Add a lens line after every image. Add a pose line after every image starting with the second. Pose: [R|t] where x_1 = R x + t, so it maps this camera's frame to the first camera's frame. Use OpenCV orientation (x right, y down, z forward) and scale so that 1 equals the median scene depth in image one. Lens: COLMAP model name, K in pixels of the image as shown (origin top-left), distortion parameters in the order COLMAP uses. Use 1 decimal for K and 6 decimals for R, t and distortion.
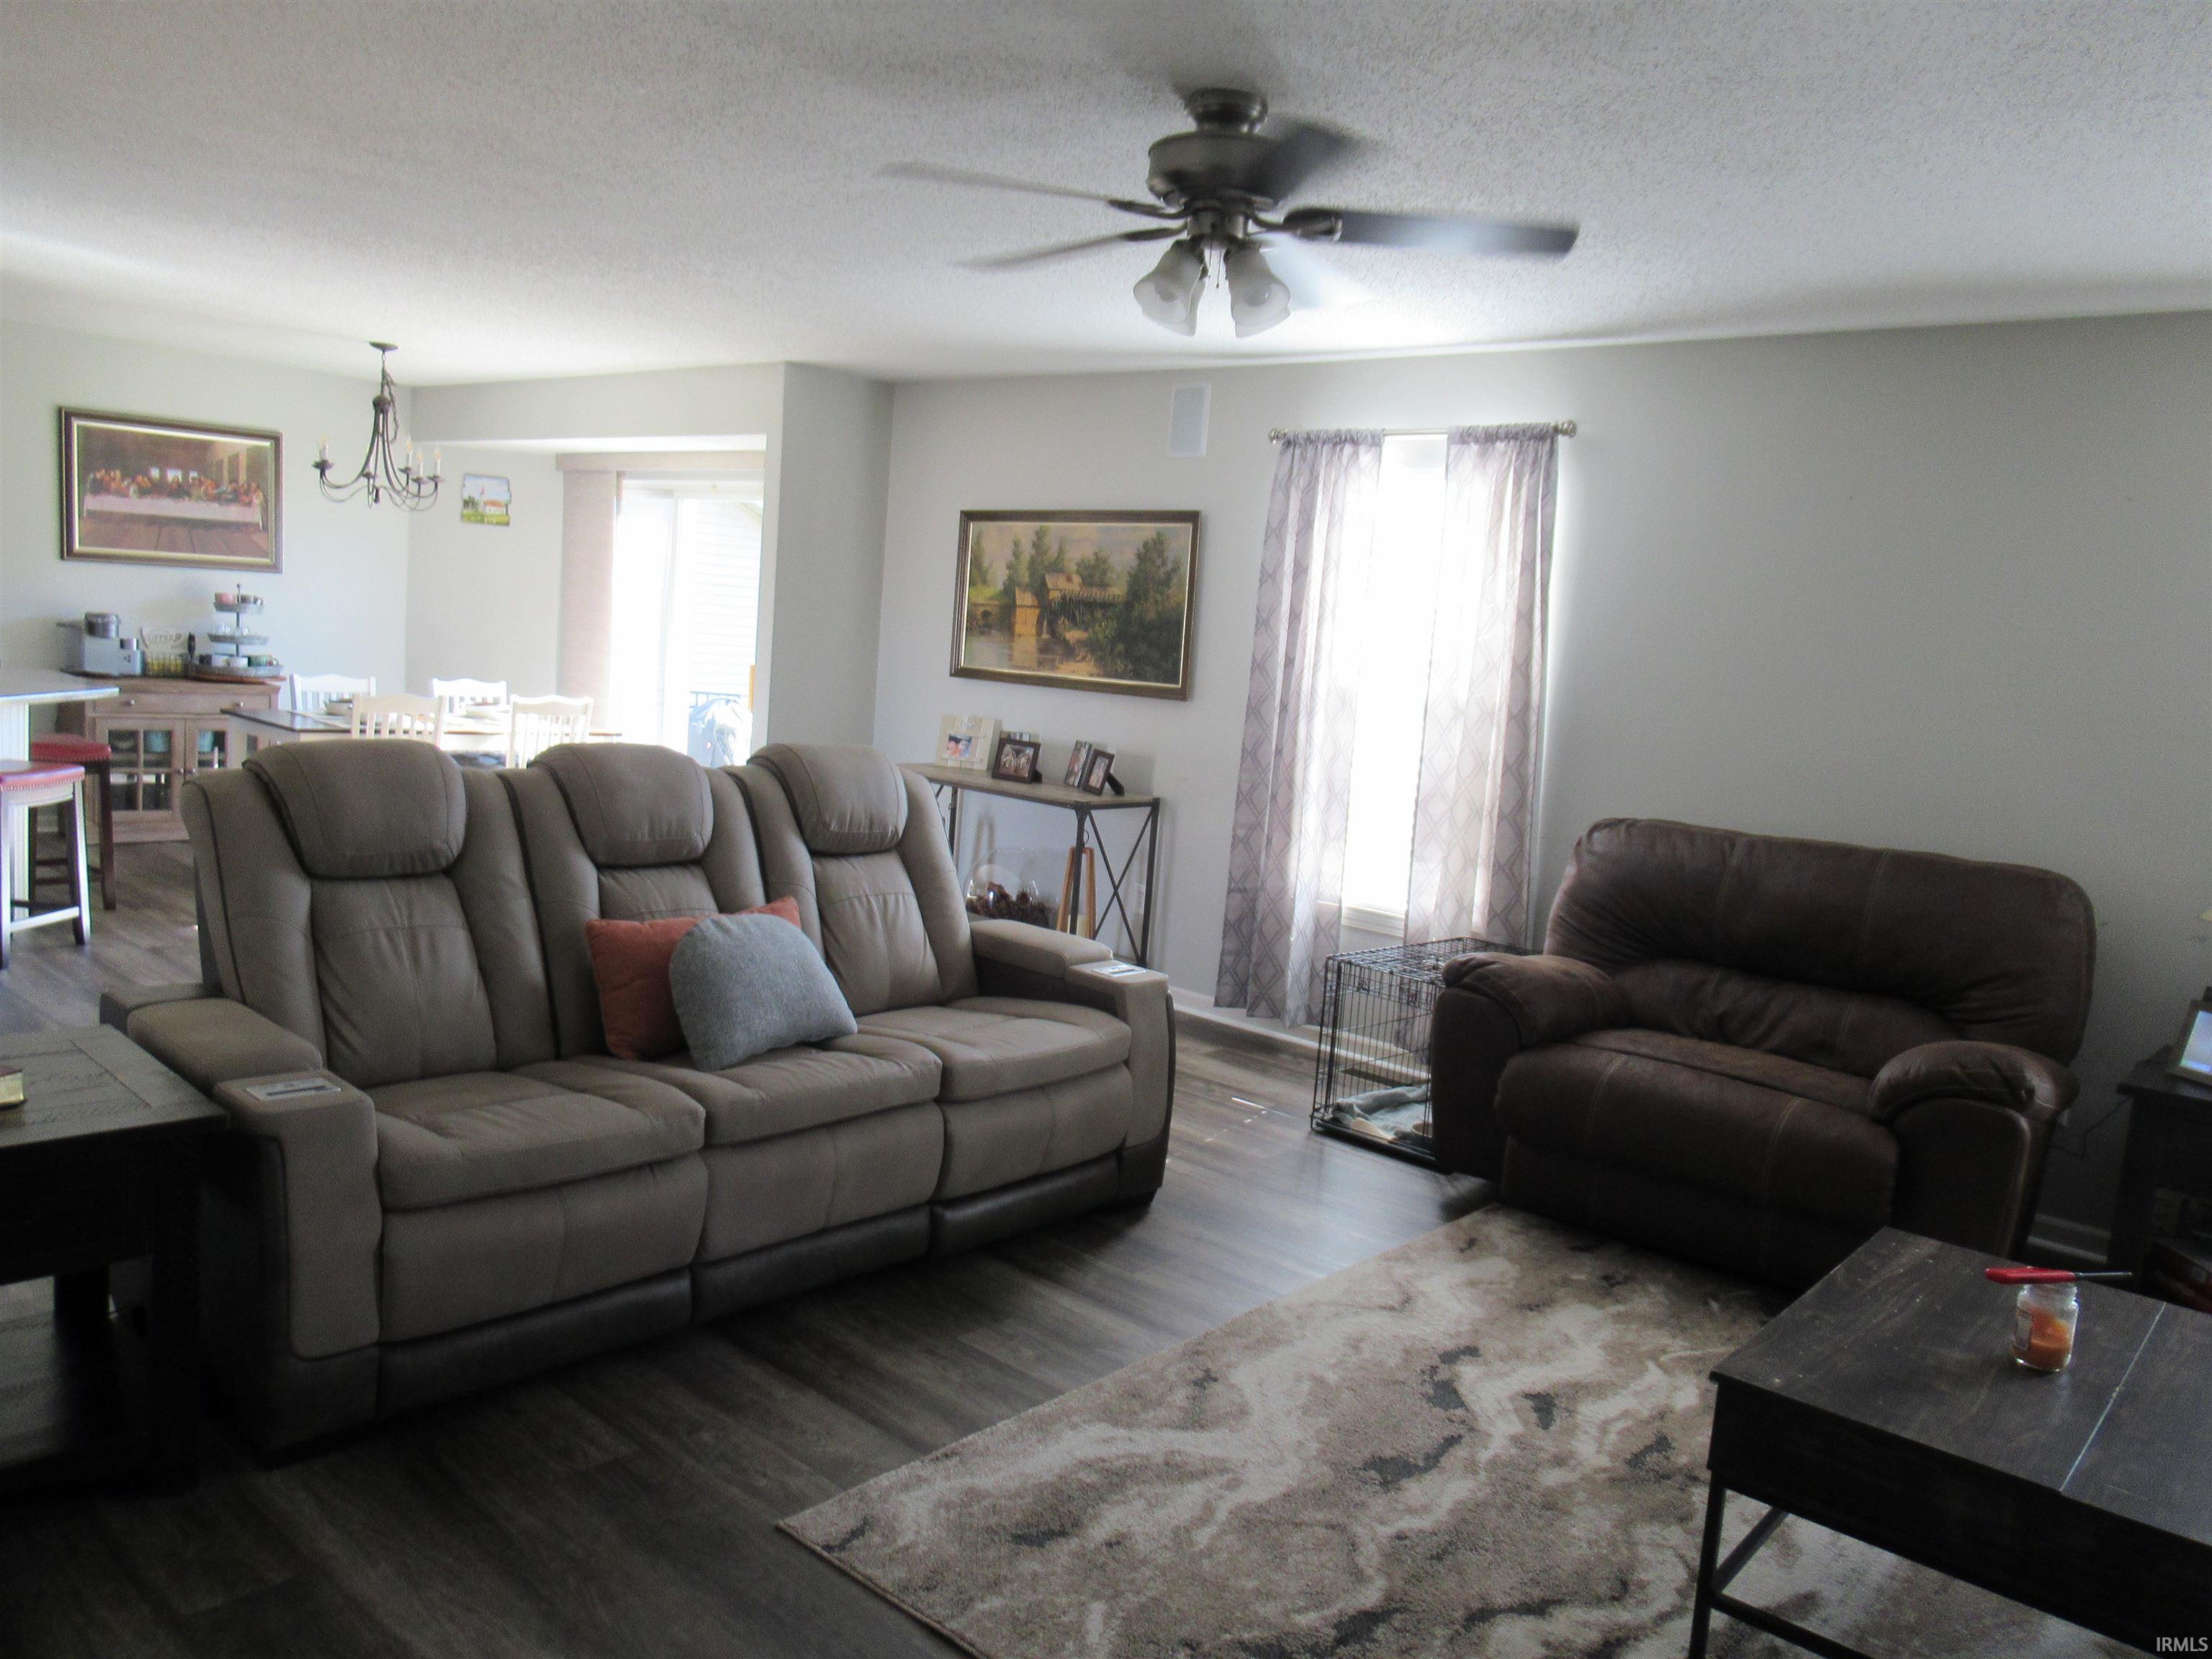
lens RADIAL K [[1617.2, 0, 1103.7], [0, 1617.2, 842.6], [0, 0, 1]] dist [-0.021611, 0.011283]
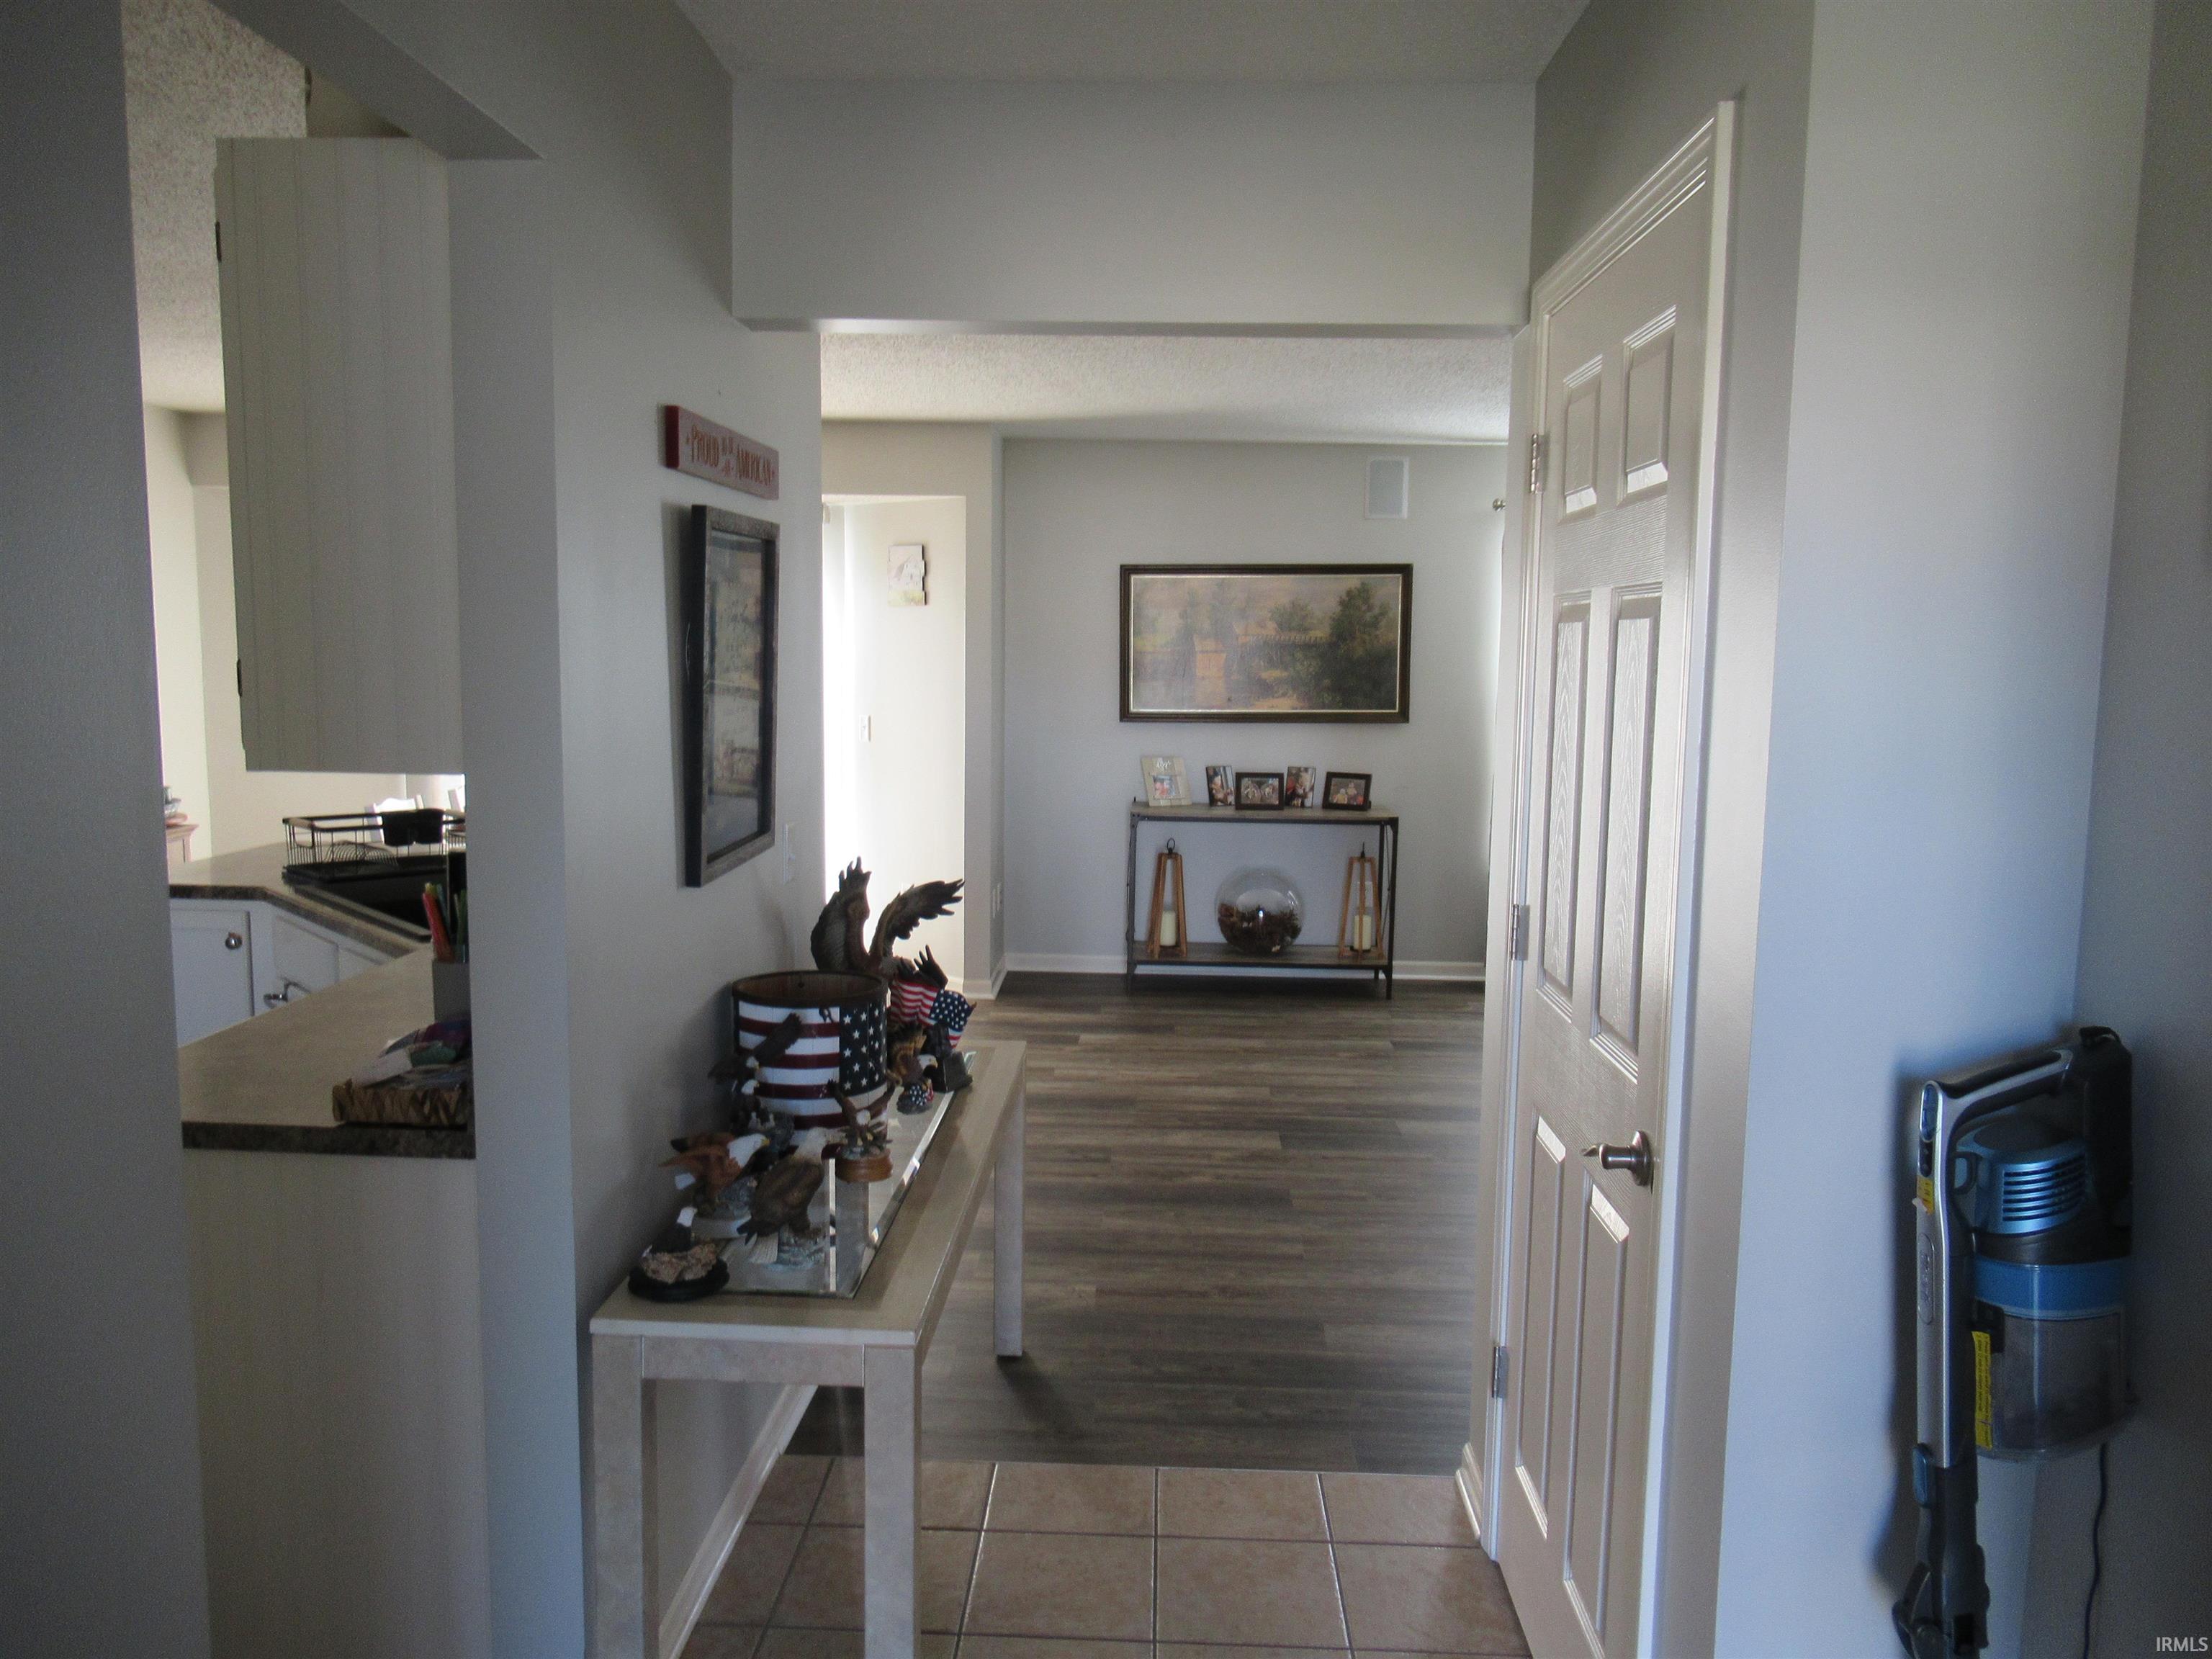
lens RADIAL K [[1617.2, 0, 1103.7], [0, 1617.2, 842.6], [0, 0, 1]] dist [-0.021611, 0.011283]
pose [[0.780617, -0.153007, 0.605992, -0.841639], [0.133135, 0.988026, 0.077968, -0.120399], [-0.610666, 0.019815, 0.791640, 0.188446]]
